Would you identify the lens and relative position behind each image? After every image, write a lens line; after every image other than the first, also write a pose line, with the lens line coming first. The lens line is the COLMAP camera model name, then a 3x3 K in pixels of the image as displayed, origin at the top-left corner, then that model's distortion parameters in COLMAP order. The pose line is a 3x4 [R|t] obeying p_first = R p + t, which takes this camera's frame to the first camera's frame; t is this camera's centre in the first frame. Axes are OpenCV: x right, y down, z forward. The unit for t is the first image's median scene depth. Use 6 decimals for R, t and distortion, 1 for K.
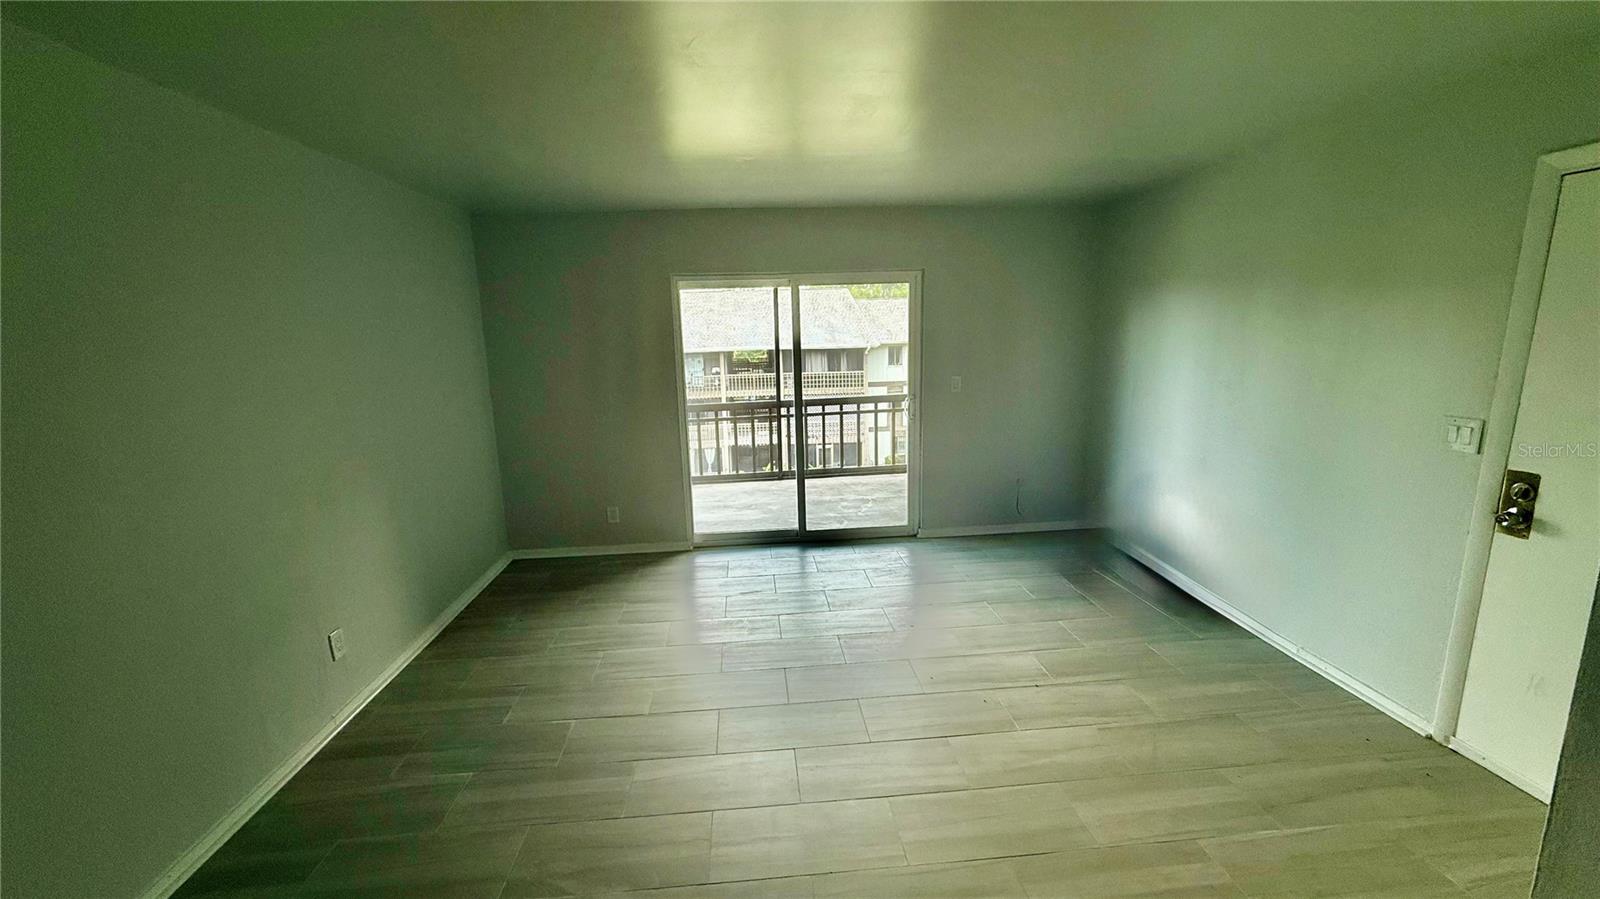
lens RADIAL K [[640.6, 0, 802.0], [0, 640.6, 447.7], [0, 0, 1]] dist [-0.001513, 0.000693]
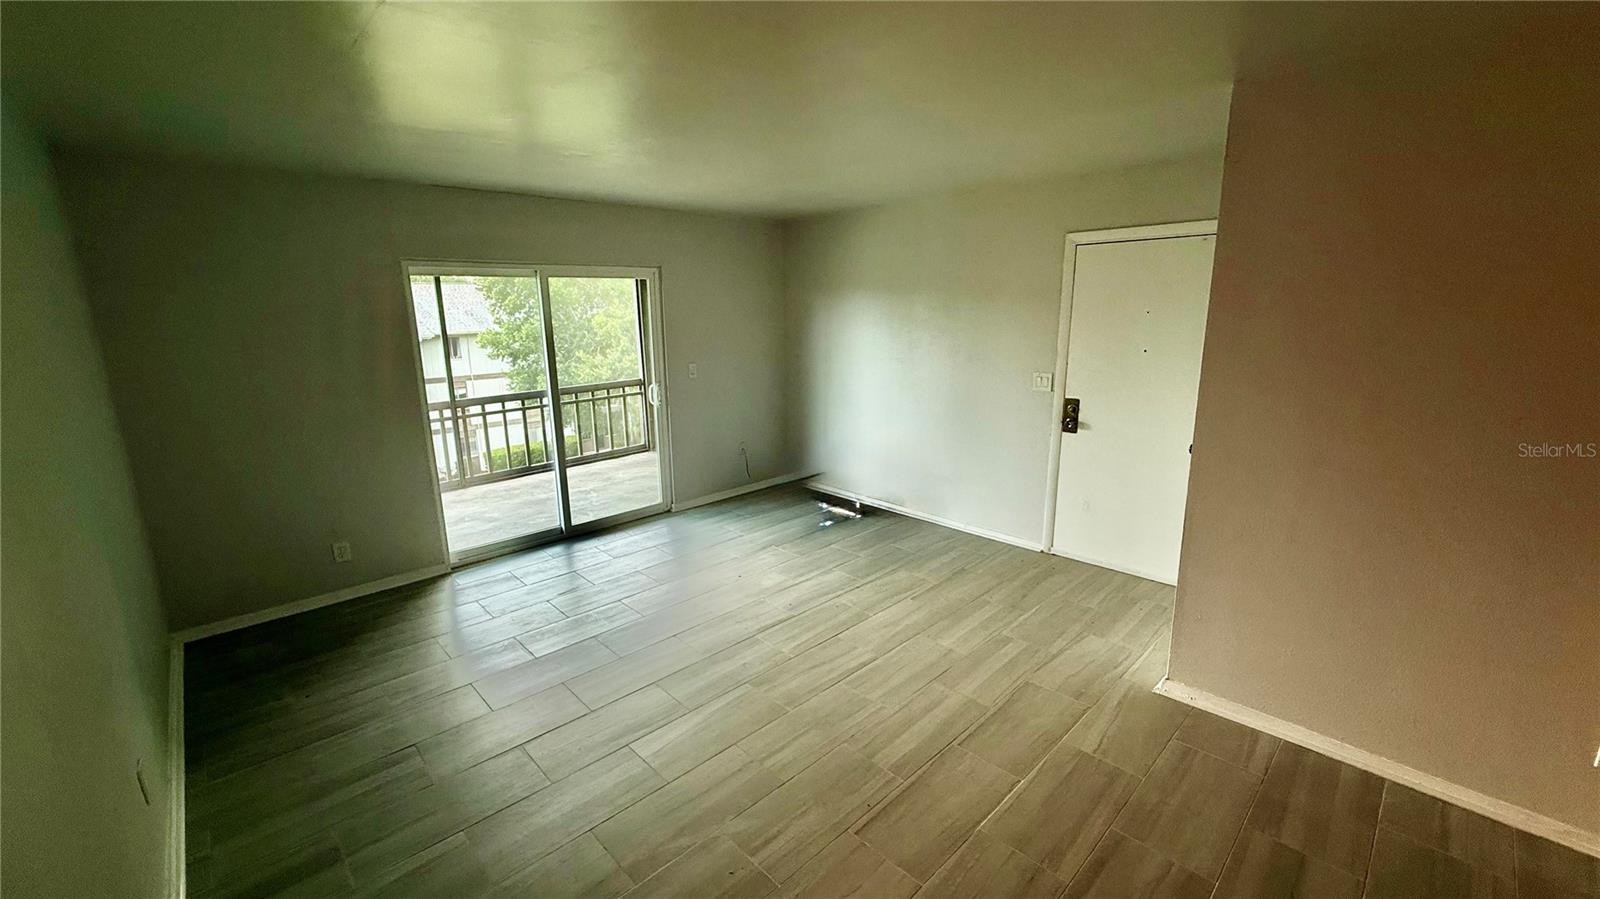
lens RADIAL K [[640.6, 0, 796.1], [0, 640.6, 445.4], [0, 0, 1]] dist [-0.001513, 0.000693]
pose [[0.774881, -0.118087, 0.620979, -0.350863], [0.110755, 0.992562, 0.050544, -0.005724], [-0.622328, 0.029610, 0.782196, 0.008485]]
